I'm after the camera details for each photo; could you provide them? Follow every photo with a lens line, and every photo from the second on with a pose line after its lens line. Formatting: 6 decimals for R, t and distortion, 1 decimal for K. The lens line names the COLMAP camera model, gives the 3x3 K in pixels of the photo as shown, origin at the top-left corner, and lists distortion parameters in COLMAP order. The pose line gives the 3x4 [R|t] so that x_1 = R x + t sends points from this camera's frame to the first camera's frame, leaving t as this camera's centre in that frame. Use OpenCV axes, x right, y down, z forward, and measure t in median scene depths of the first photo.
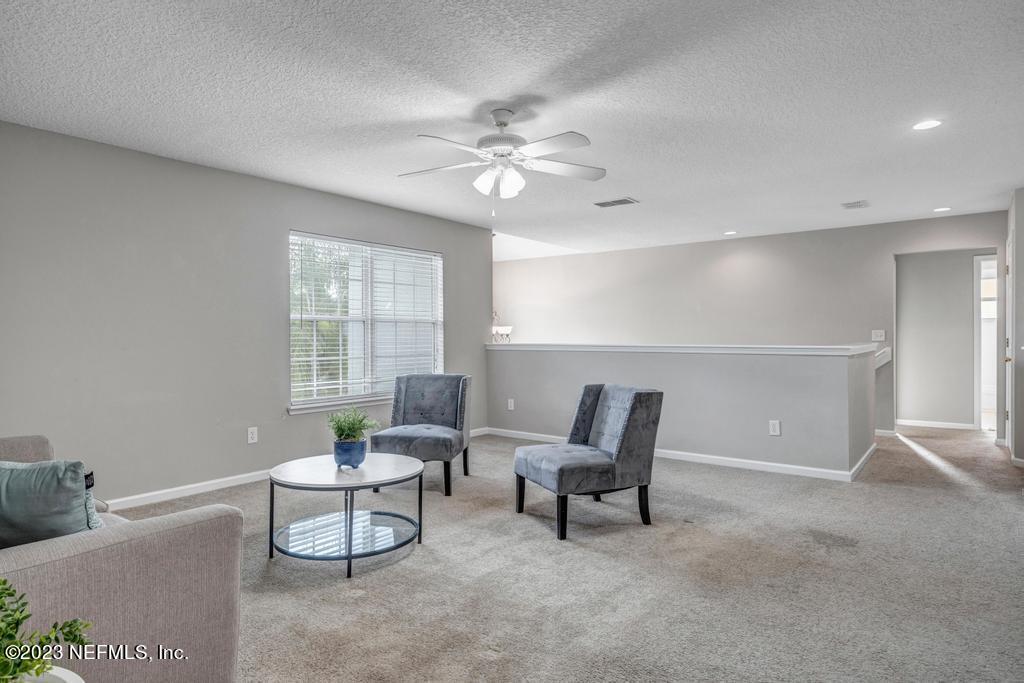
lens RADIAL K [[585.9, 0, 513.7], [0, 585.9, 339.5], [0, 0, 1]] dist [0.001485, 0.000579]
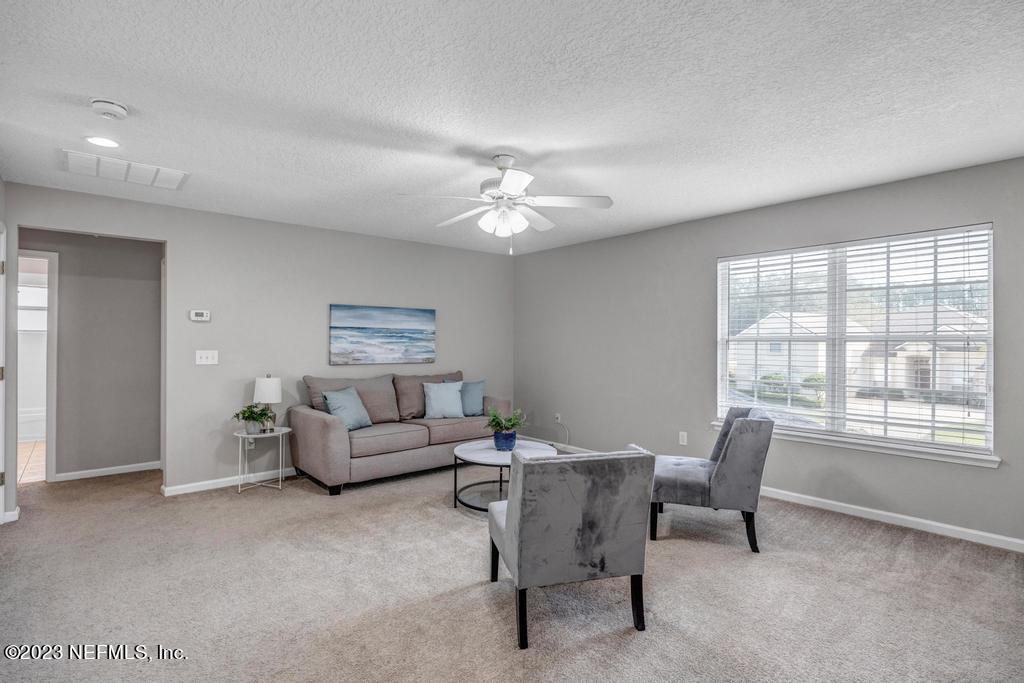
lens RADIAL K [[509.7, 0, 513.0], [0, 509.7, 341.2], [0, 0, 1]] dist [0.001298, 0.000134]
pose [[-0.218403, 0.000022, -0.975859, 0.881307], [-0.006893, 0.999975, 0.001565, -0.052539], [0.975834, 0.007069, -0.218397, 1.218684]]
